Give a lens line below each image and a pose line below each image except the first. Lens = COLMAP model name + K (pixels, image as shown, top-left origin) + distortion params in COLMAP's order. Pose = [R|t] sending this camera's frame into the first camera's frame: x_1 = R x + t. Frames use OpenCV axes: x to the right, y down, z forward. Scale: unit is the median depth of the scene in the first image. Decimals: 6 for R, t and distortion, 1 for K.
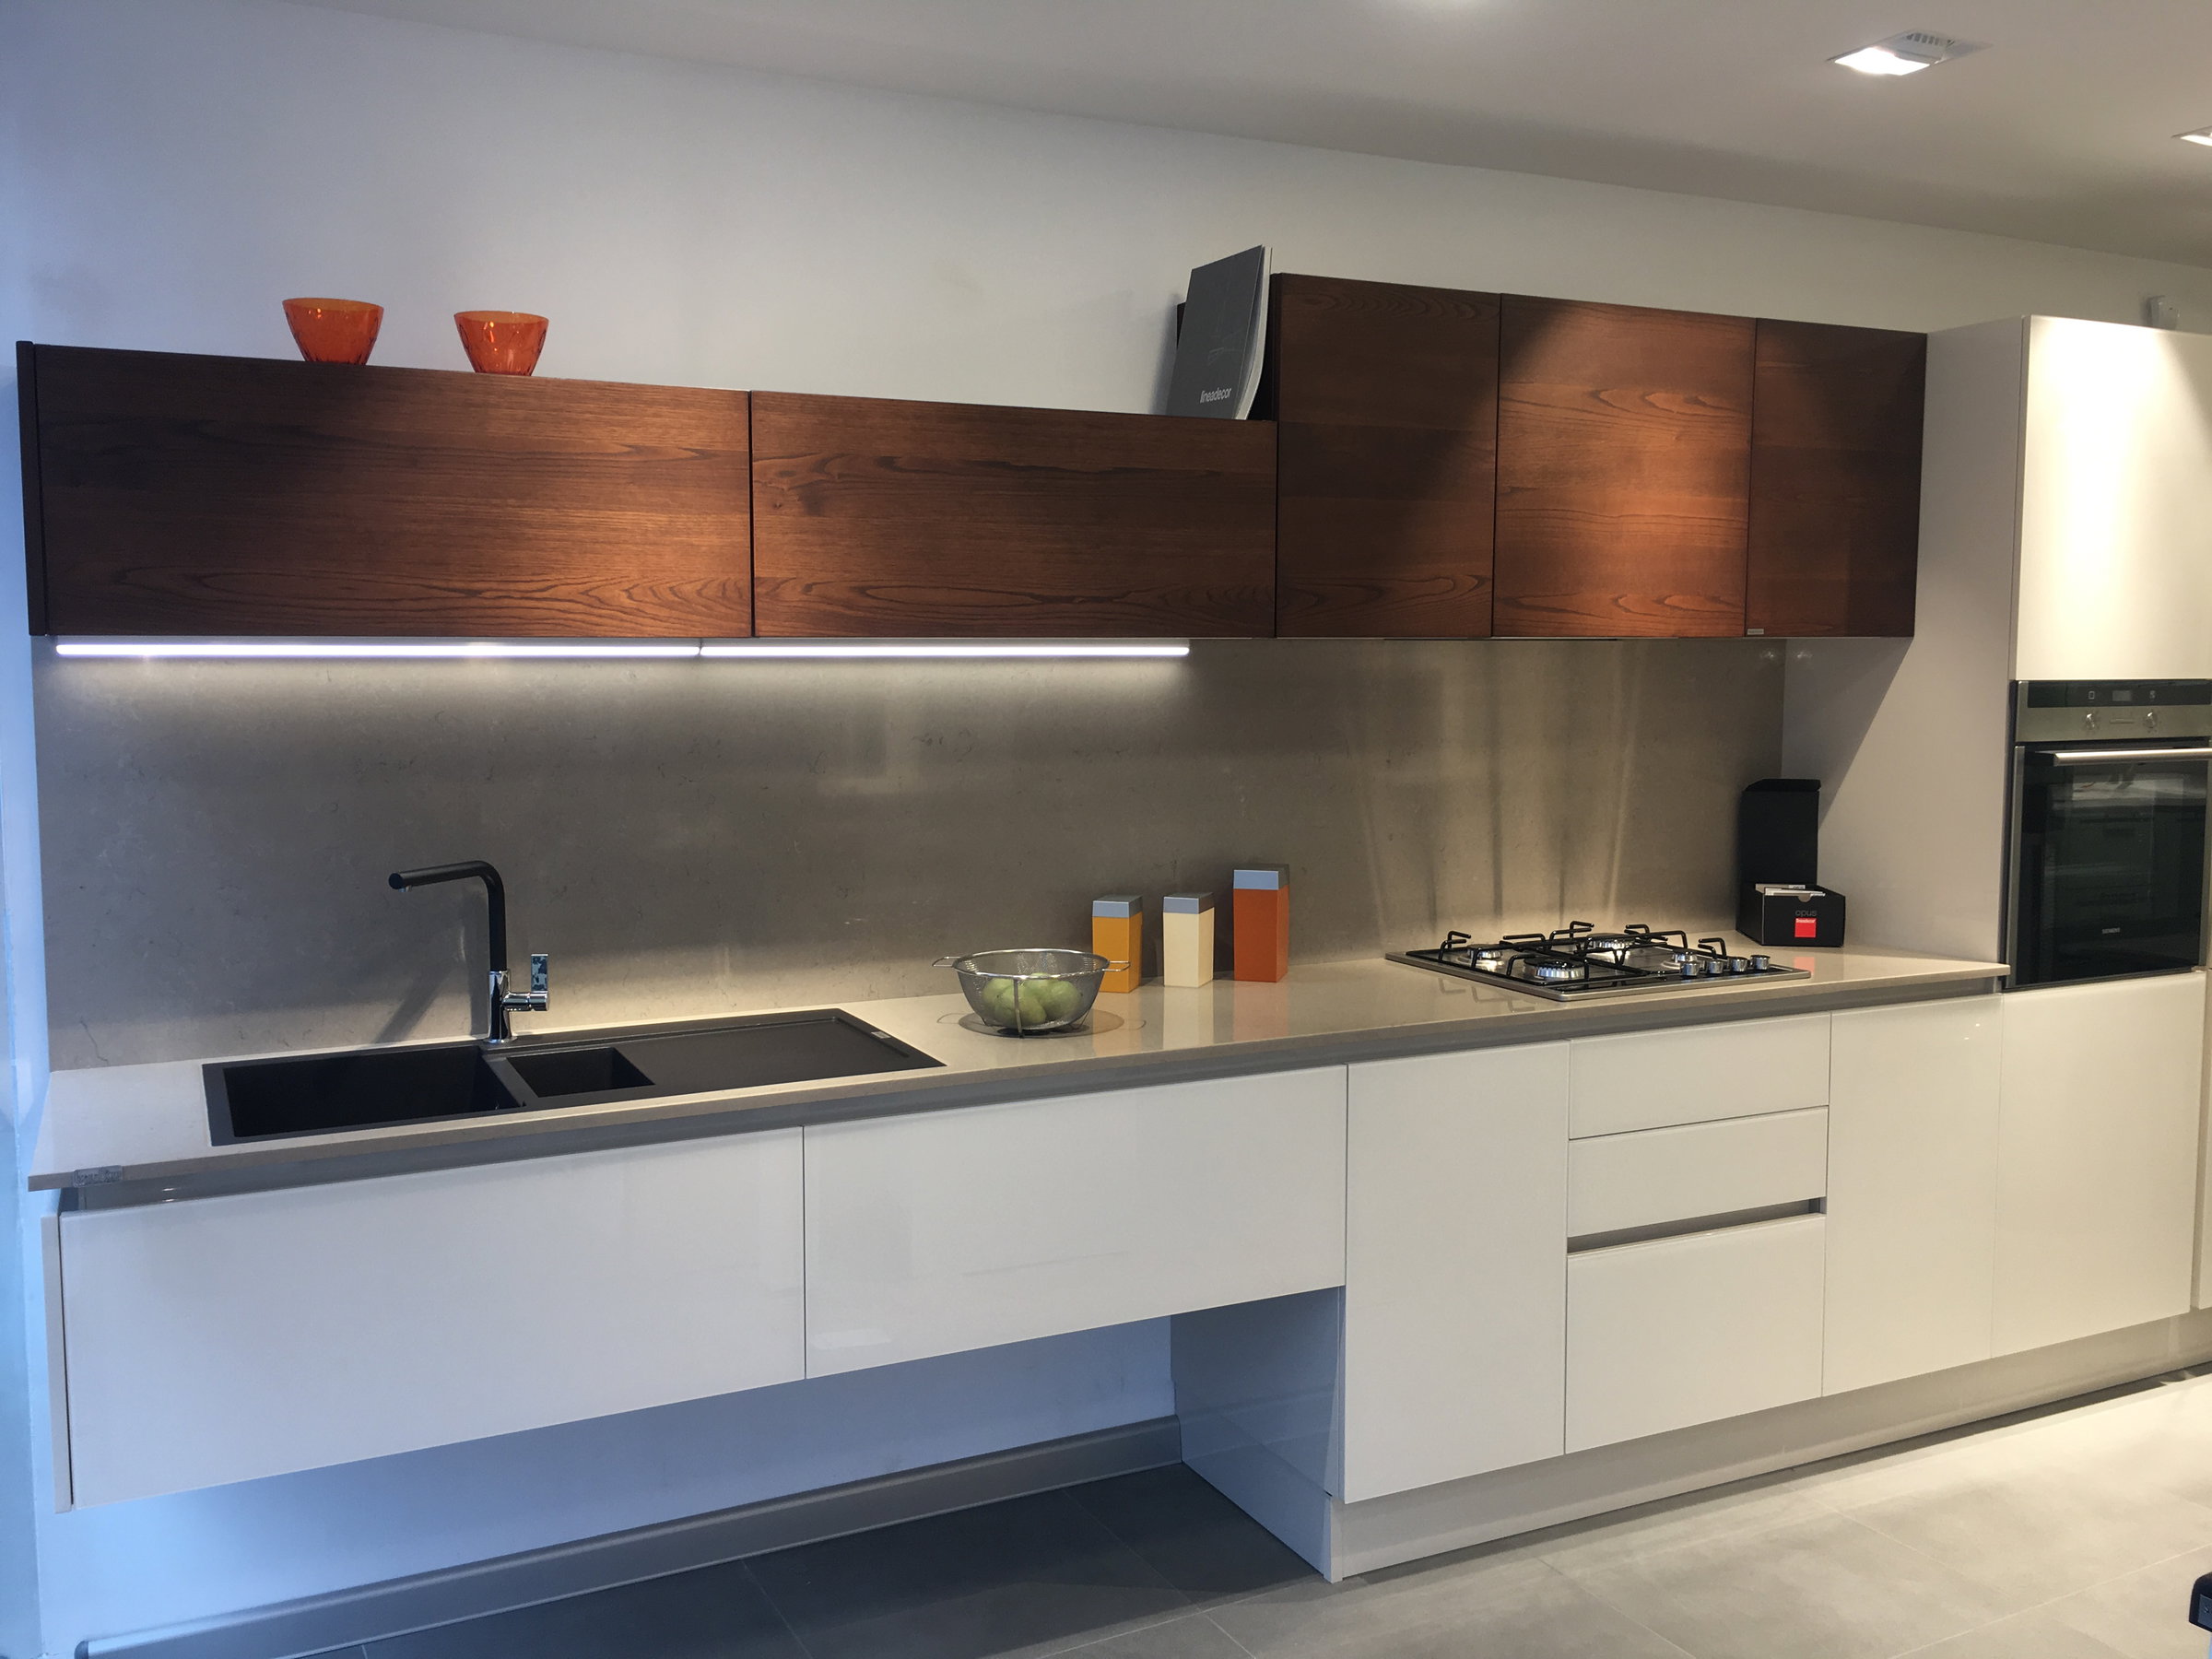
lens RADIAL K [[1828.7, 0, 1158.8], [0, 1828.7, 828.8], [0, 0, 1]] dist [0.066201, -0.074007]
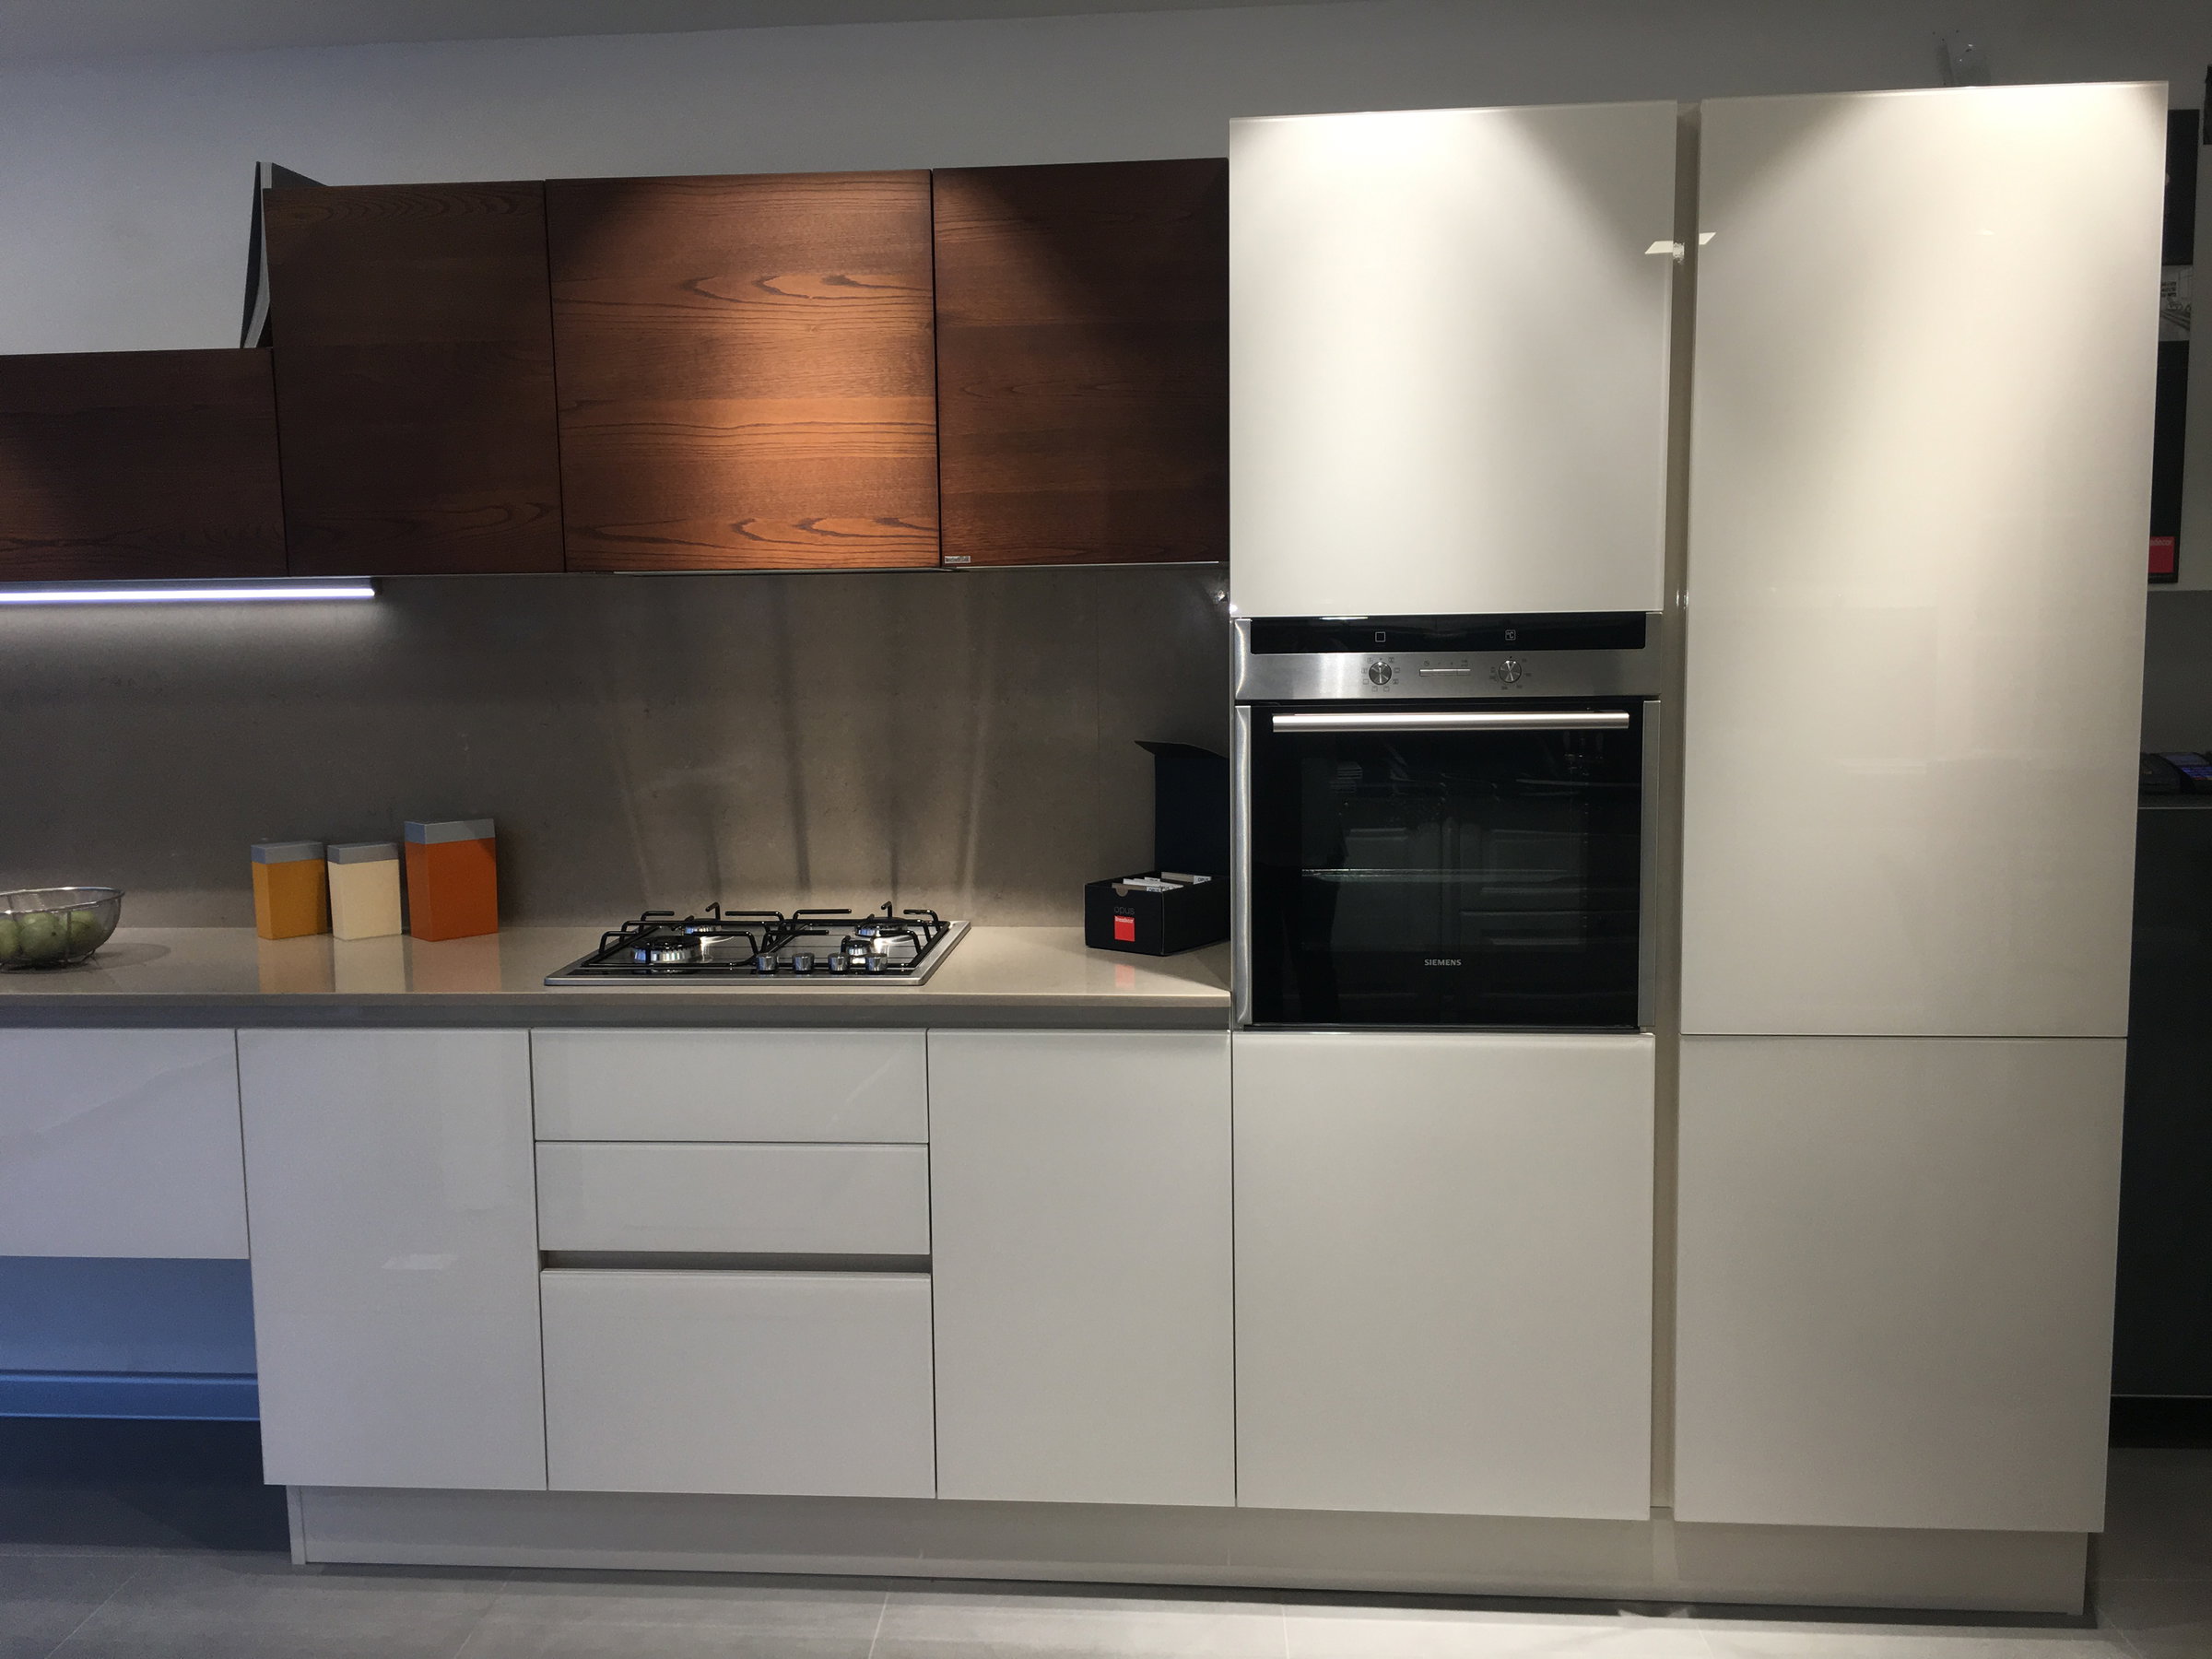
lens RADIAL K [[1828.7, 0, 1158.8], [0, 1828.7, 828.8], [0, 0, 1]] dist [0.066201, -0.074007]
pose [[0.864898, 0.048767, -0.499573, 0.849478], [-0.033160, 0.998646, 0.040075, -0.024673], [0.500851, -0.018095, 0.865344, 0.355473]]
